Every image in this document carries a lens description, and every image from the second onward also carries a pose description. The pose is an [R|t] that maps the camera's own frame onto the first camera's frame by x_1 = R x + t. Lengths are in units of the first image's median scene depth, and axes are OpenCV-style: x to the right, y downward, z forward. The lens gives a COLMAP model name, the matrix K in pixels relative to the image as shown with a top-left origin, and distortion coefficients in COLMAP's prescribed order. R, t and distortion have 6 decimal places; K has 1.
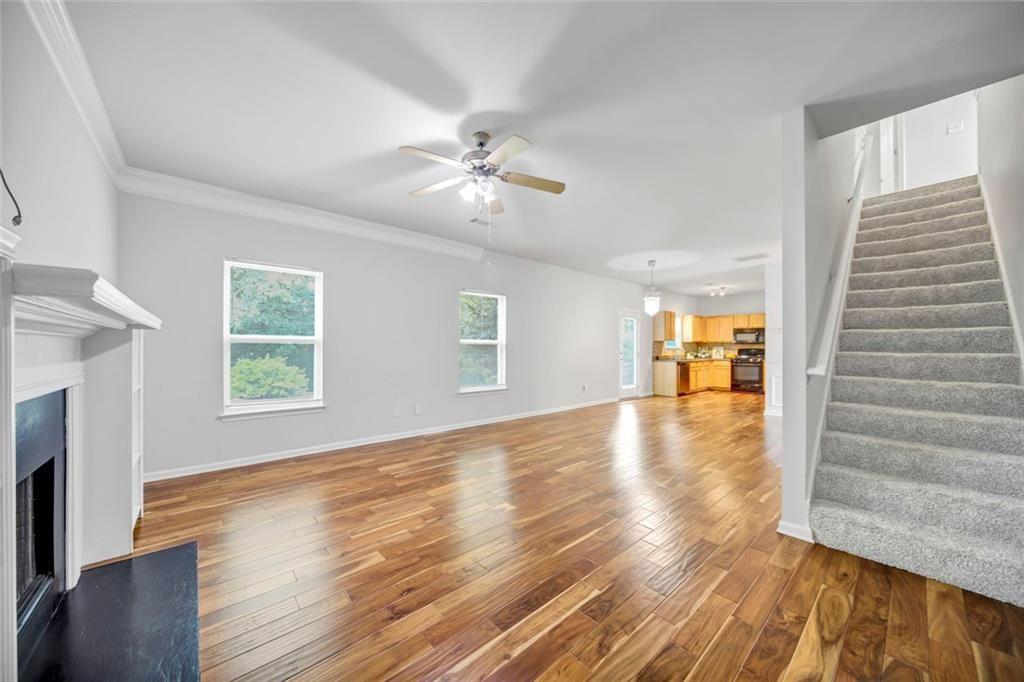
lens RADIAL K [[361.5, 0, 510.9], [0, 361.5, 346.9], [0, 0, 1]] dist [-0.000617, -0.000047]
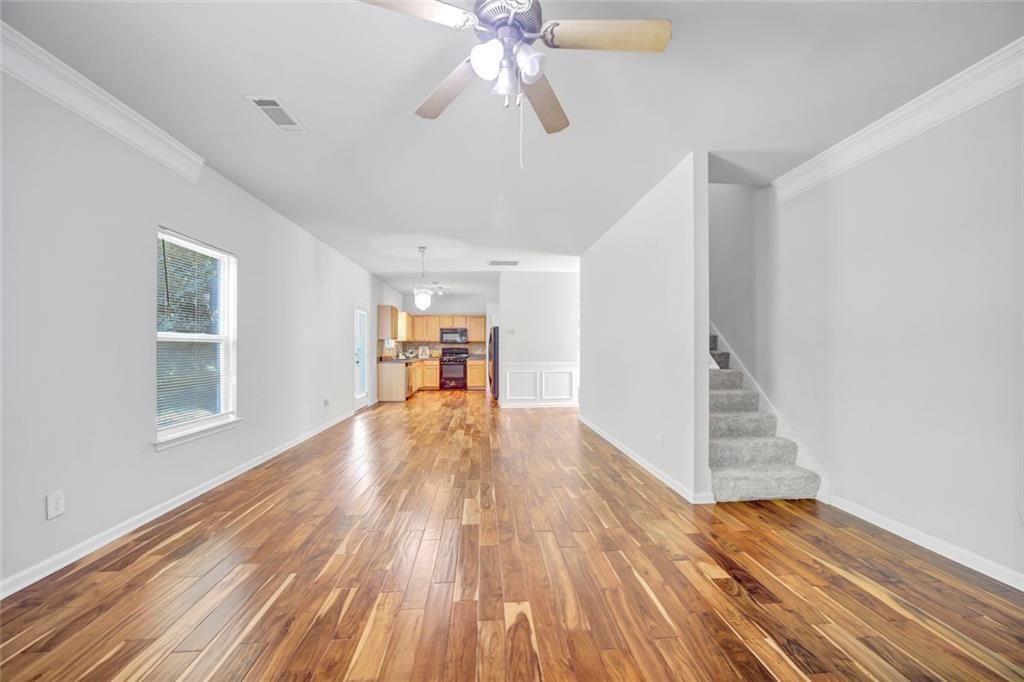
lens RADIAL K [[392.1, 0, 517.0], [0, 392.1, 344.7], [0, 0, 1]] dist [-0.005826, 0.000088]
pose [[0.593770, 0.002613, 0.804631, -0.159389], [0.000499, 0.999993, -0.003616, -0.000471], [-0.804635, 0.002549, 0.593764, 0.178501]]
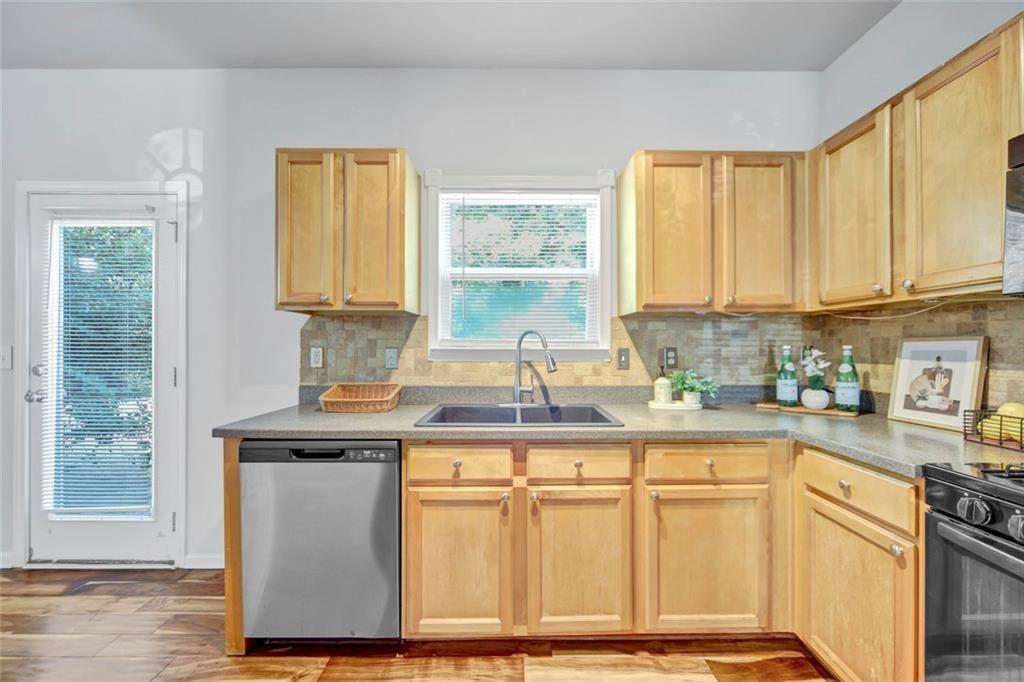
lens RADIAL K [[392.1, 0, 515.0], [0, 392.1, 344.6], [0, 0, 1]] dist [-0.005826, 0.000088]
pose [[0.749350, -0.009875, -0.662100, 0.631755], [0.006154, 0.999949, -0.007950, 0.002291], [0.662145, 0.001883, 0.749373, 0.903529]]
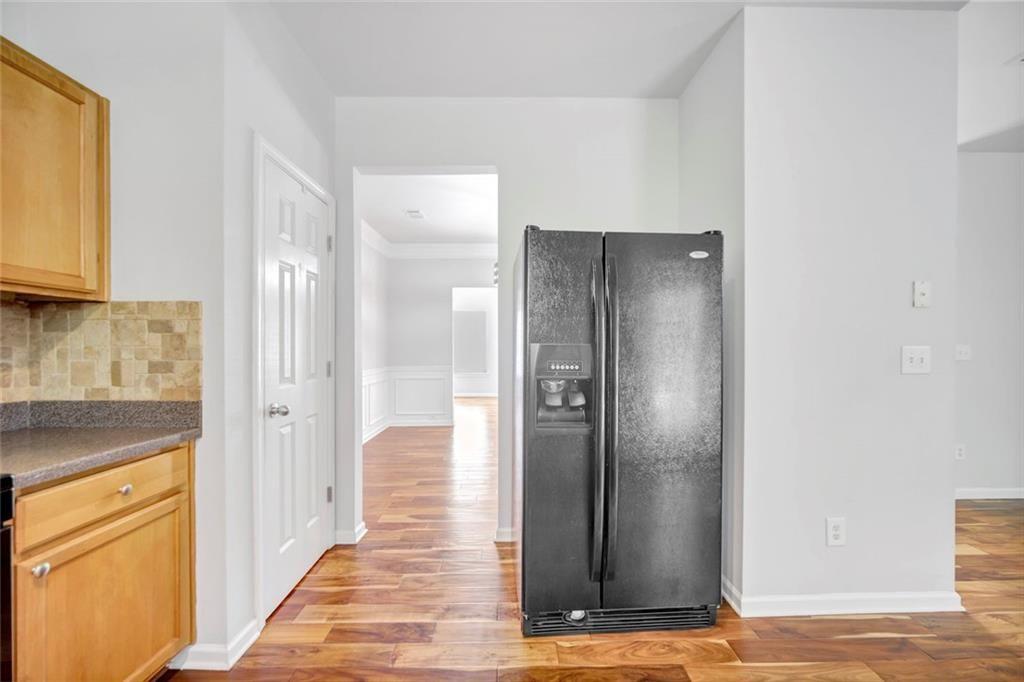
lens RADIAL K [[392.1, 0, 515.1], [0, 392.1, 340.1], [0, 0, 1]] dist [-0.005826, 0.000088]
pose [[-0.759437, -0.008046, 0.650532, 0.541865], [-0.007345, 0.999966, 0.003793, -0.000743], [-0.650540, -0.001897, -0.759470, 0.996574]]
